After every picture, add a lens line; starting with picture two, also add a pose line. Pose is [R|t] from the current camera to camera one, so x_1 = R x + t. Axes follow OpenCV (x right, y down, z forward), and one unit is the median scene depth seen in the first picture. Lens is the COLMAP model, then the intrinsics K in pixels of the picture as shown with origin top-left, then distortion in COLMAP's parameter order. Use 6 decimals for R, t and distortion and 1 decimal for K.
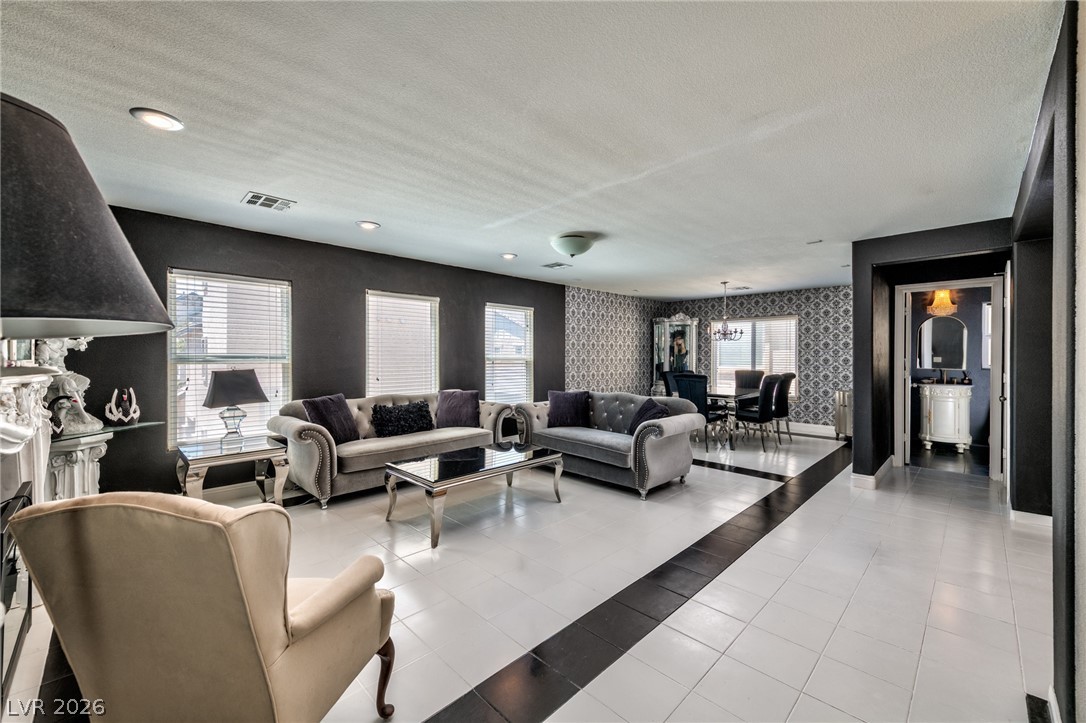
lens RADIAL K [[433.8, 0, 537.8], [0, 433.8, 359.4], [0, 0, 1]] dist [0.012130, -0.000012]
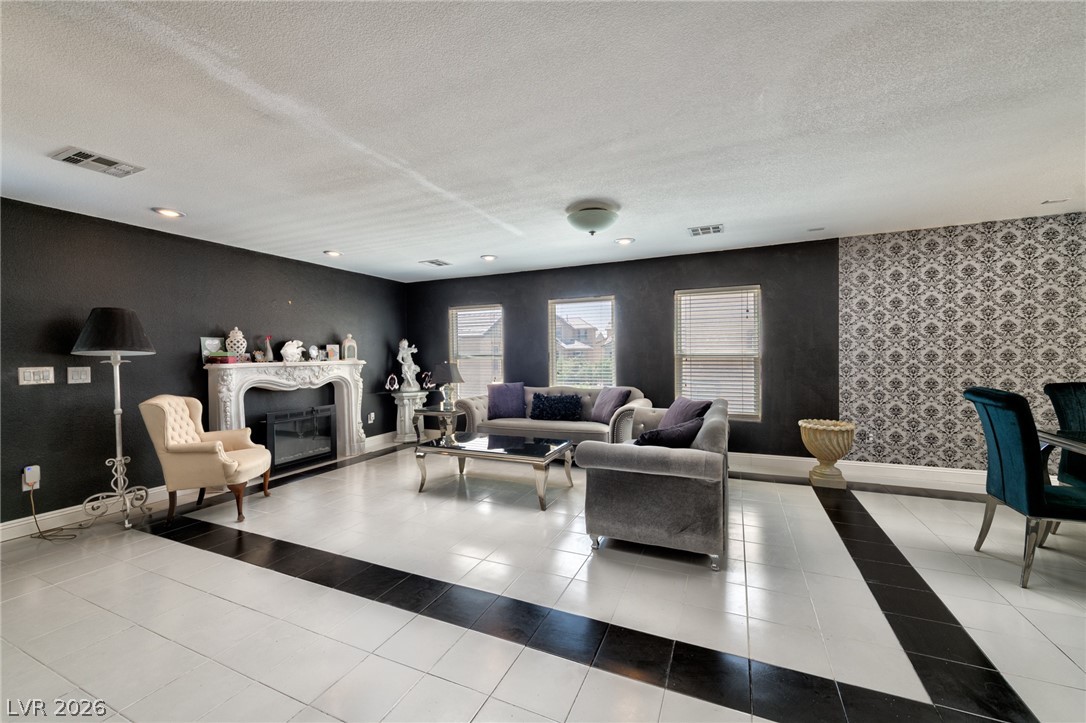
lens RADIAL K [[424.3, 0, 545.5], [0, 424.3, 359.2], [0, 0, 1]] dist [0.002083, -0.000100]
pose [[0.363952, 0.004788, -0.931405, 0.488811], [0.006431, 0.999950, 0.007653, -0.000986], [0.931396, -0.008775, 0.363903, 0.369727]]
